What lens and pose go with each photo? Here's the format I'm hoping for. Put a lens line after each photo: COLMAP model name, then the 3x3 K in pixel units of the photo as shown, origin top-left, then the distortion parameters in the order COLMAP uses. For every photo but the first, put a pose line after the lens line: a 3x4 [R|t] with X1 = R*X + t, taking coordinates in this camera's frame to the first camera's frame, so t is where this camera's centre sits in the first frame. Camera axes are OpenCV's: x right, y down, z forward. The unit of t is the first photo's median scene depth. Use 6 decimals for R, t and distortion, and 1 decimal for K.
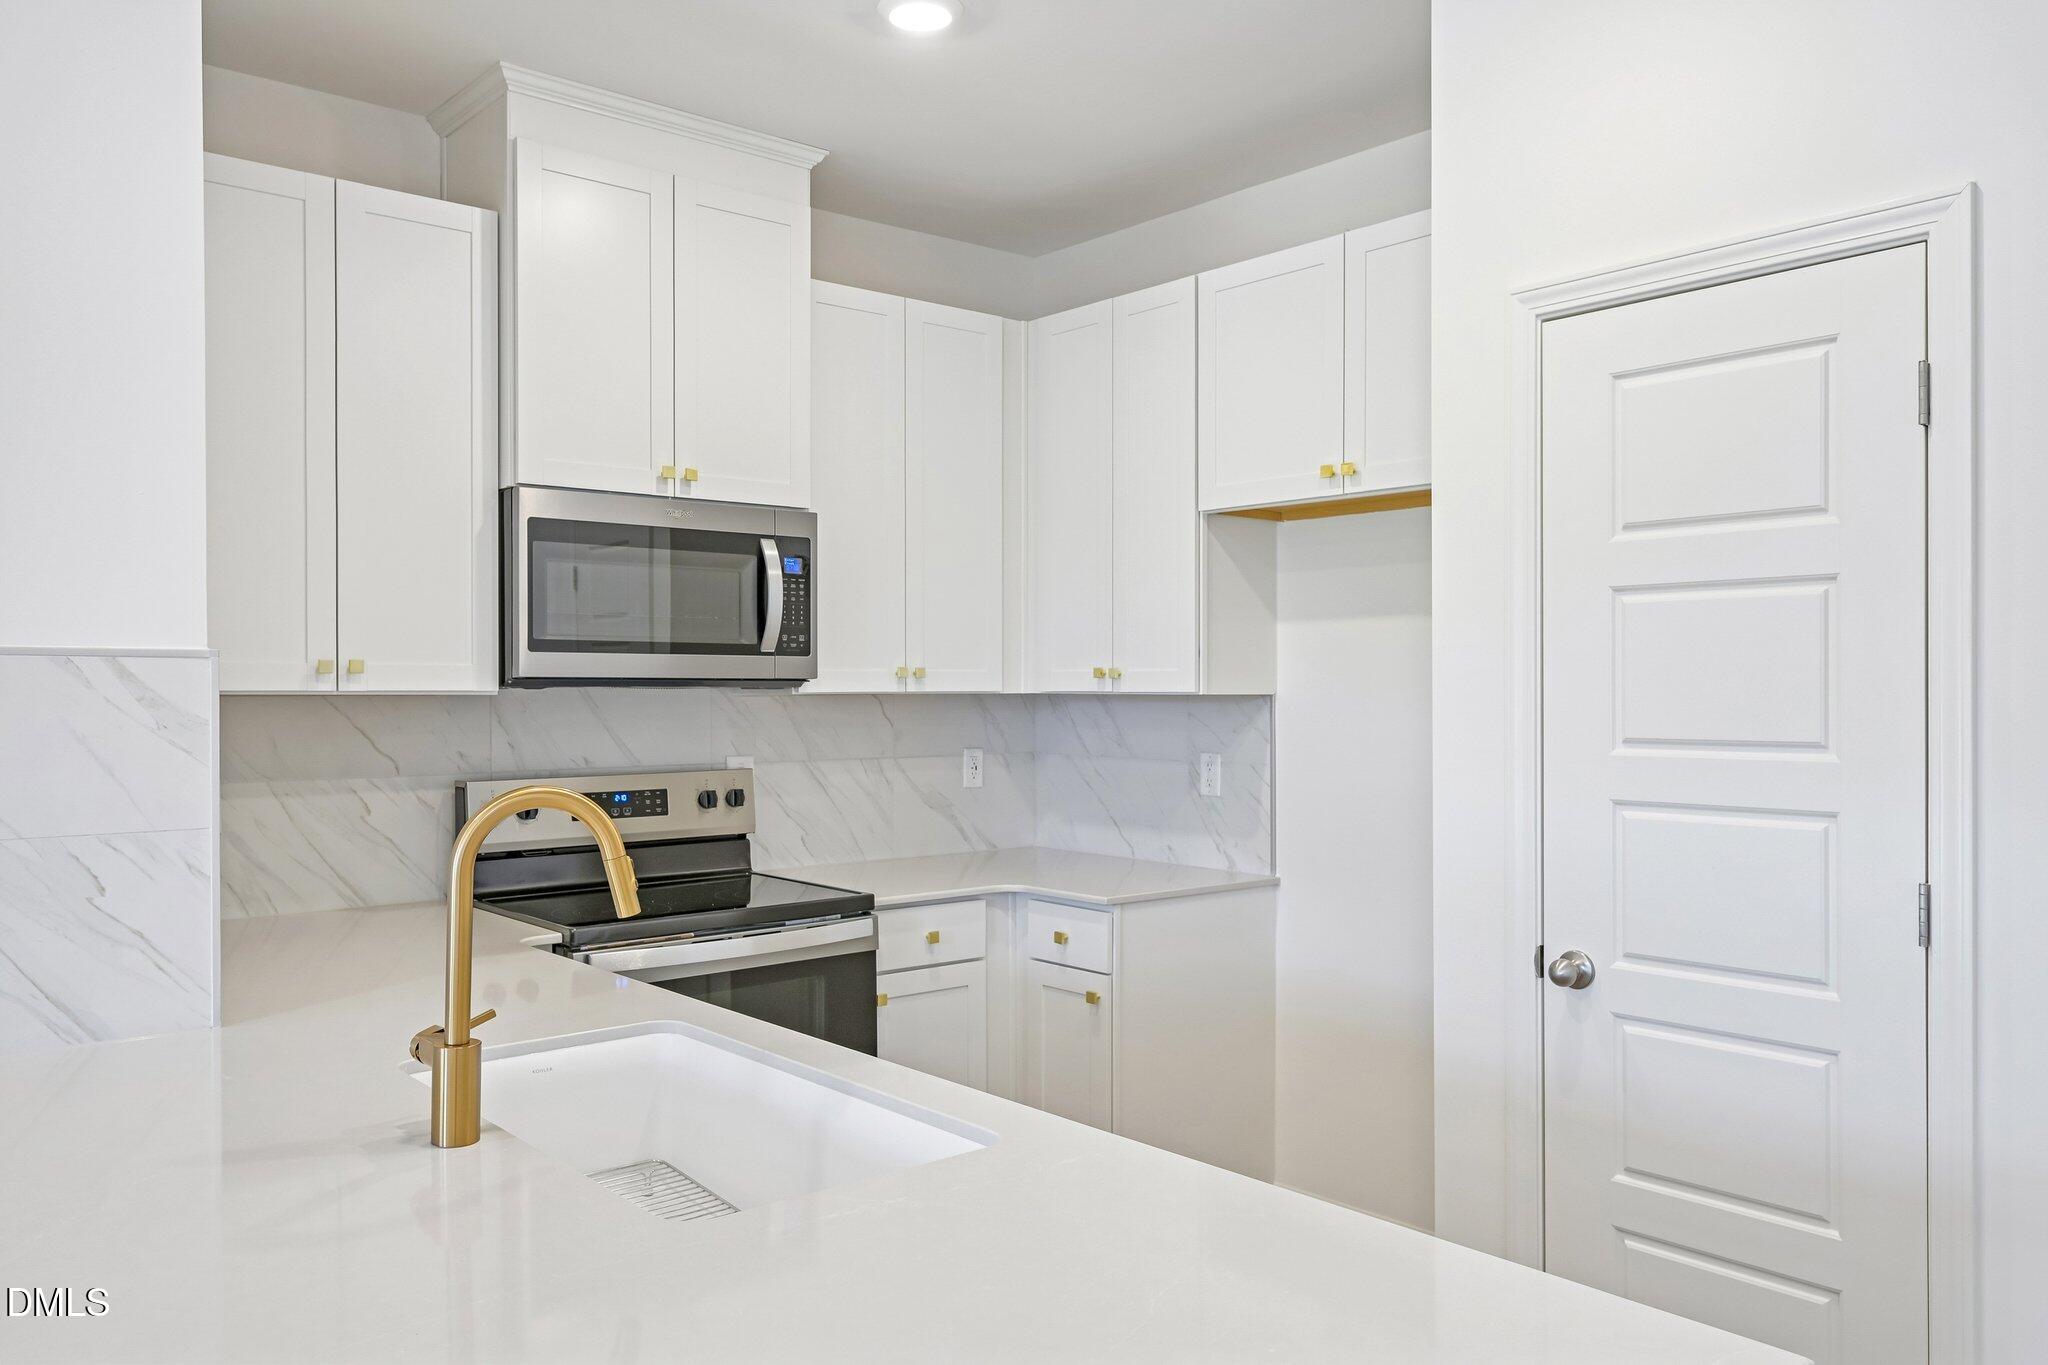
lens RADIAL K [[1508.9, 0, 1011.8], [0, 1508.9, 701.3], [0, 0, 1]] dist [-0.014499, -0.001894]
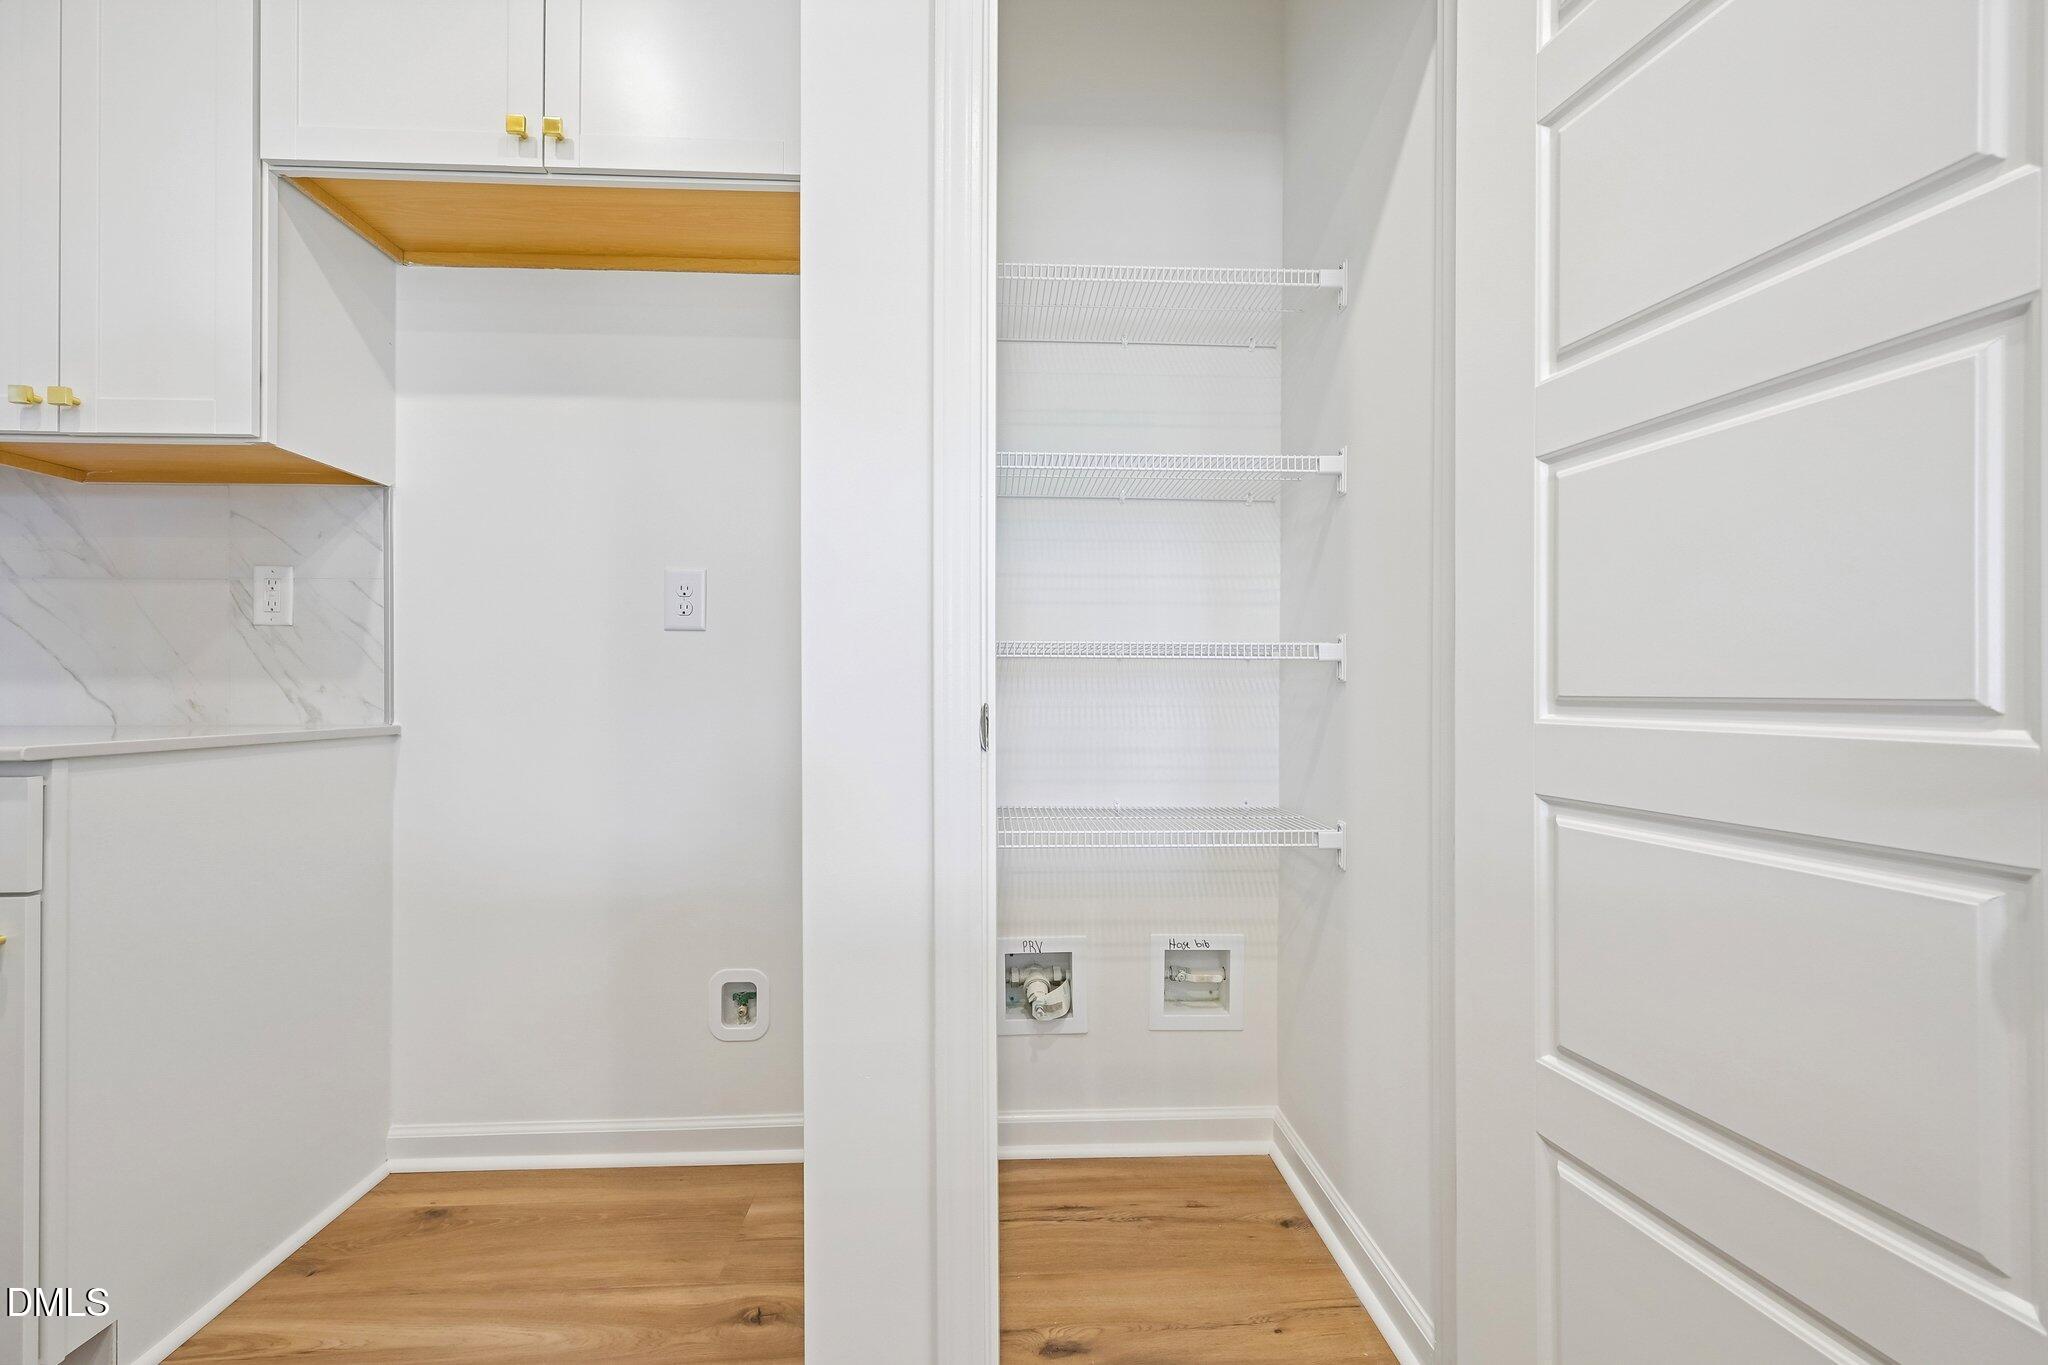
lens RADIAL K [[794.4, 0, 1016.6], [0, 794.4, 693.6], [0, 0, 1]] dist [-0.001645, 0.000419]
pose [[0.608254, 0.003184, 0.793736, 0.052998], [0.003666, 0.999970, -0.006821, 0.113858], [-0.793734, 0.007058, 0.608224, 0.554873]]
